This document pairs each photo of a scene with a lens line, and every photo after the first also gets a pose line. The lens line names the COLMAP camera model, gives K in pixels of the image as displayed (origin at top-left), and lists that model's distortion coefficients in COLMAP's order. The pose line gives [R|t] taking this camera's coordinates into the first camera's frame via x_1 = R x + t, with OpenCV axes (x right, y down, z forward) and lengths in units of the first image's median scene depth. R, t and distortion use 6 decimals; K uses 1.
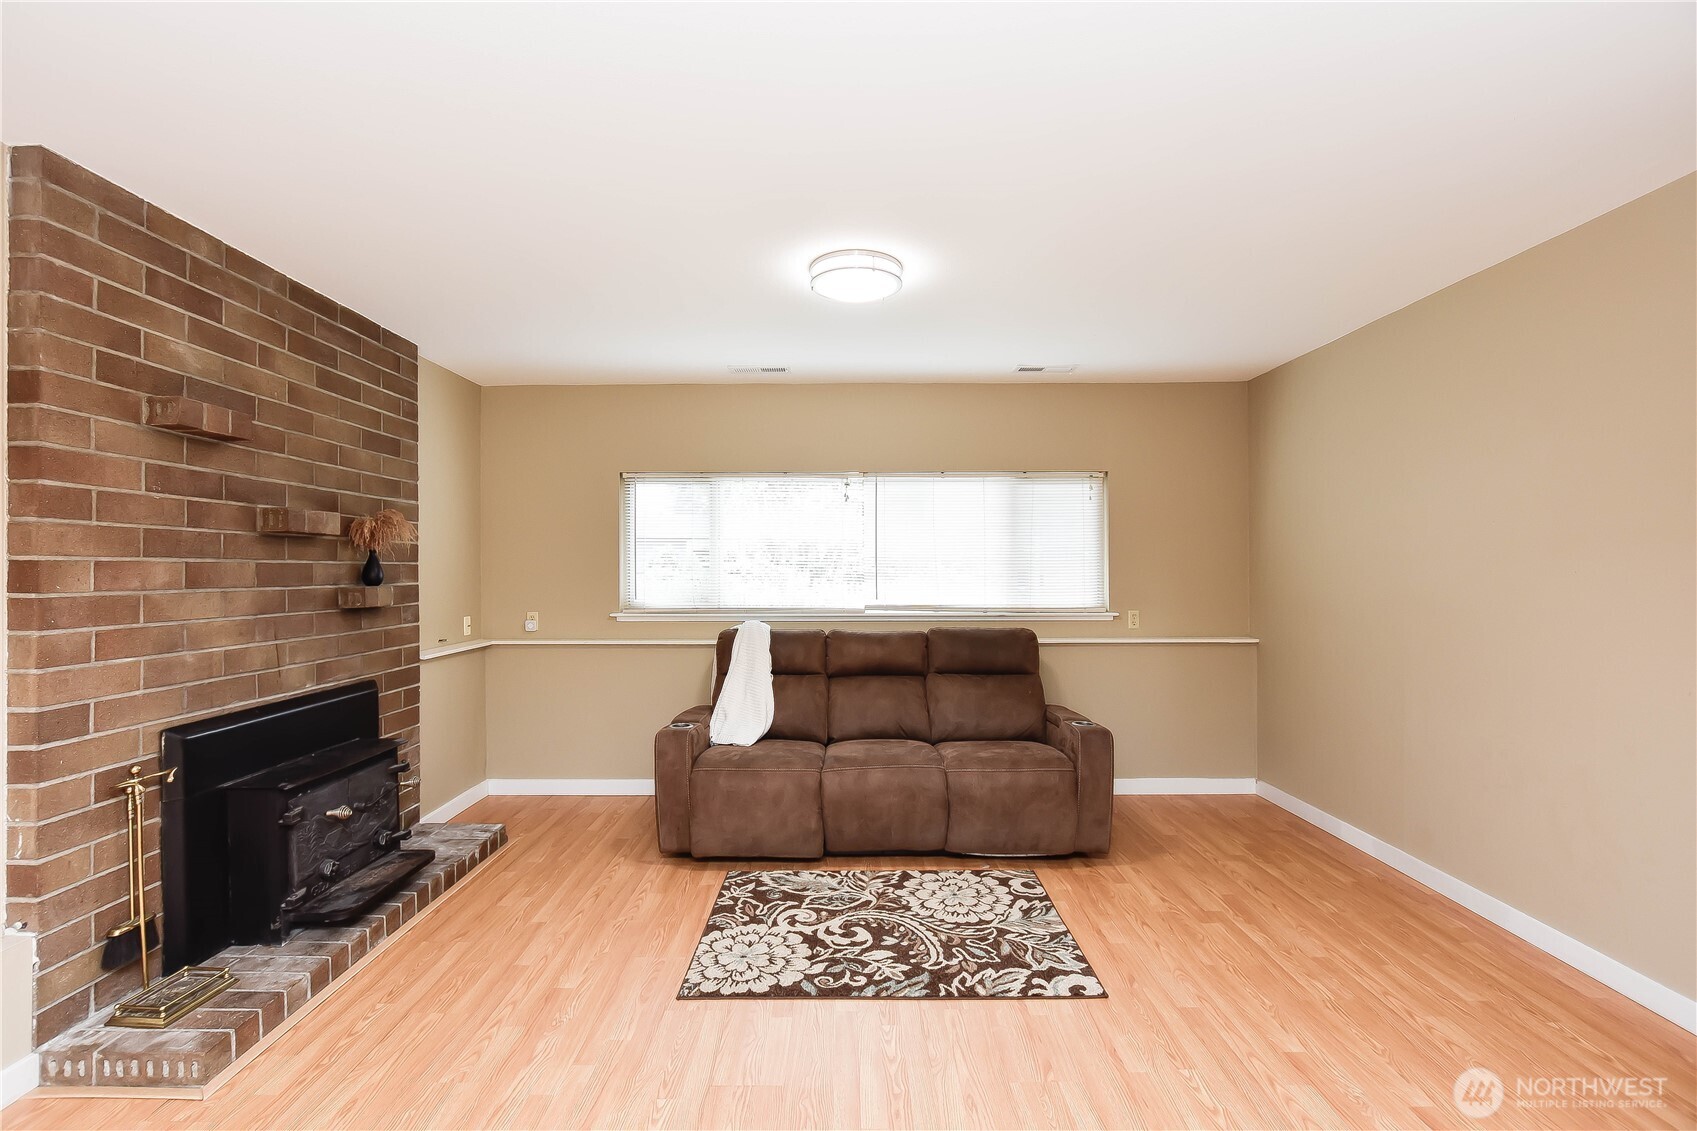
lens RADIAL K [[767.7, 0, 832.4], [0, 767.7, 566.2], [0, 0, 1]] dist [-0.016236, 0.002300]
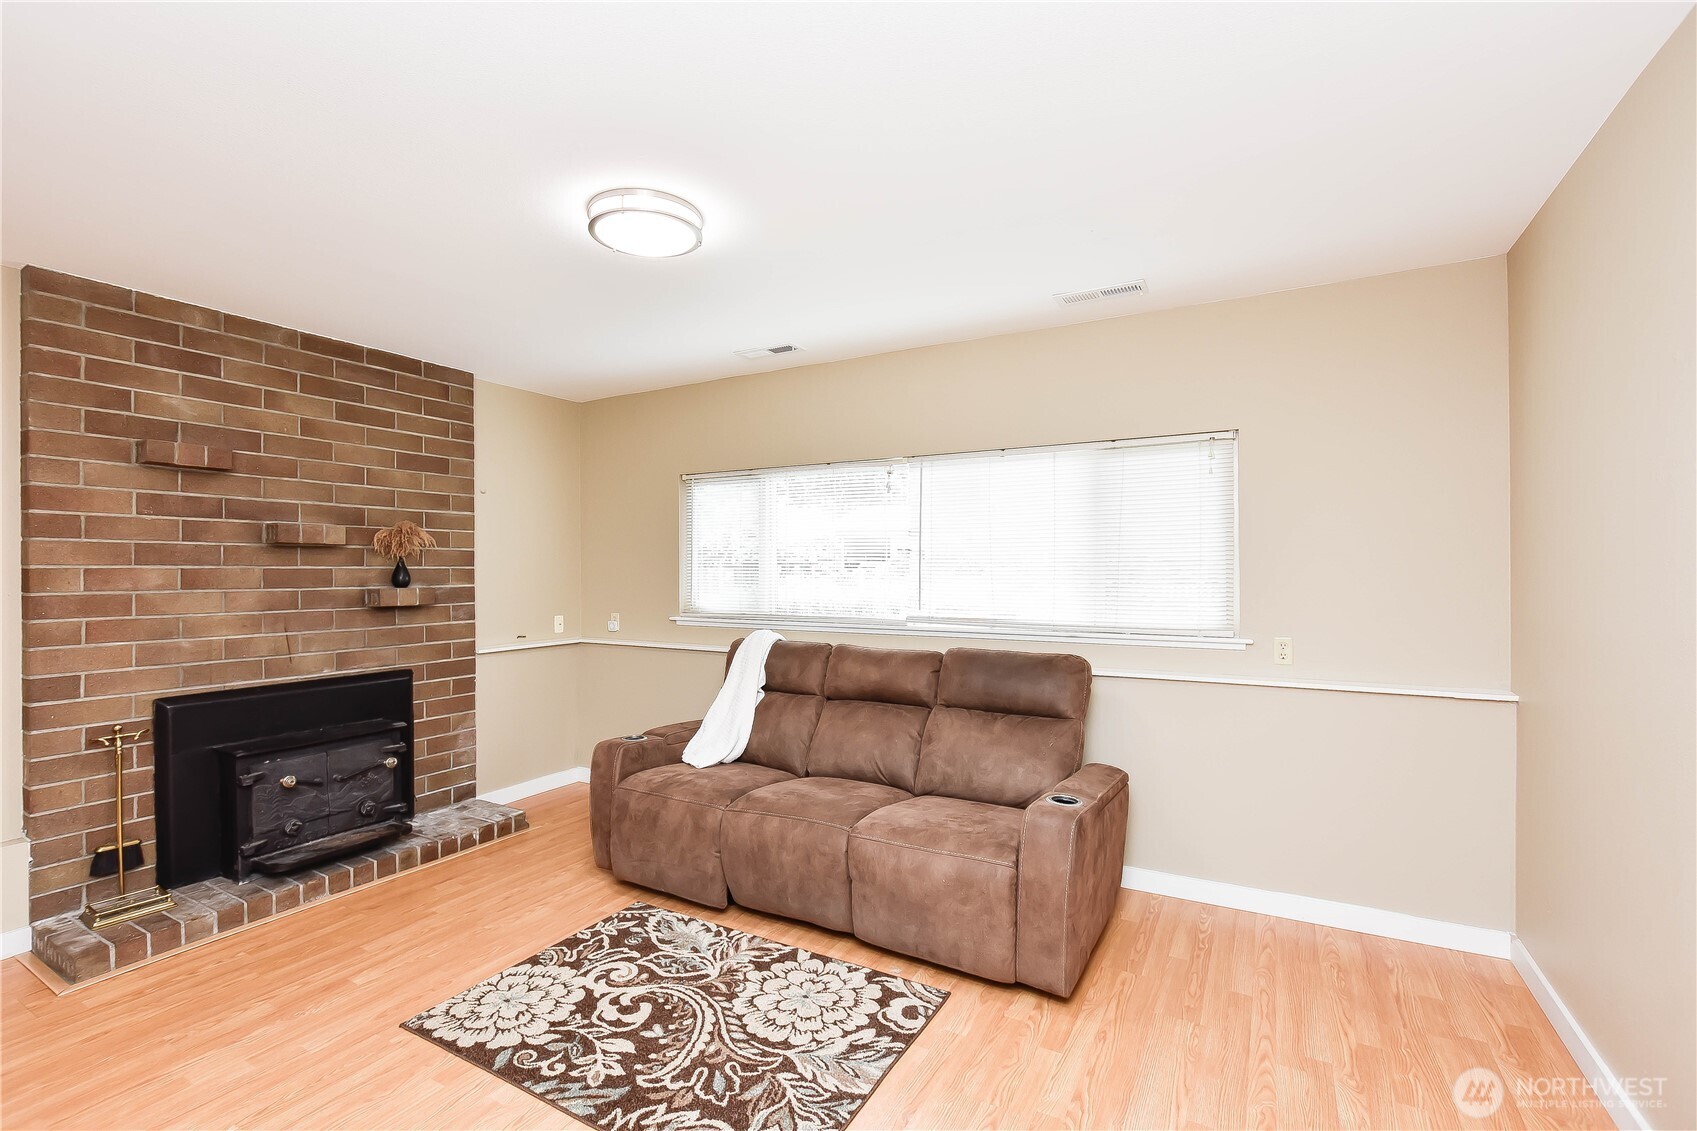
lens RADIAL K [[767.7, 0, 844.7], [0, 767.7, 570.3], [0, 0, 1]] dist [-0.016236, 0.002300]
pose [[0.863943, 0.000083, -0.503589, 0.603394], [0.002927, 0.999982, 0.005186, -0.004683], [0.503581, -0.005954, 0.863928, 0.369963]]
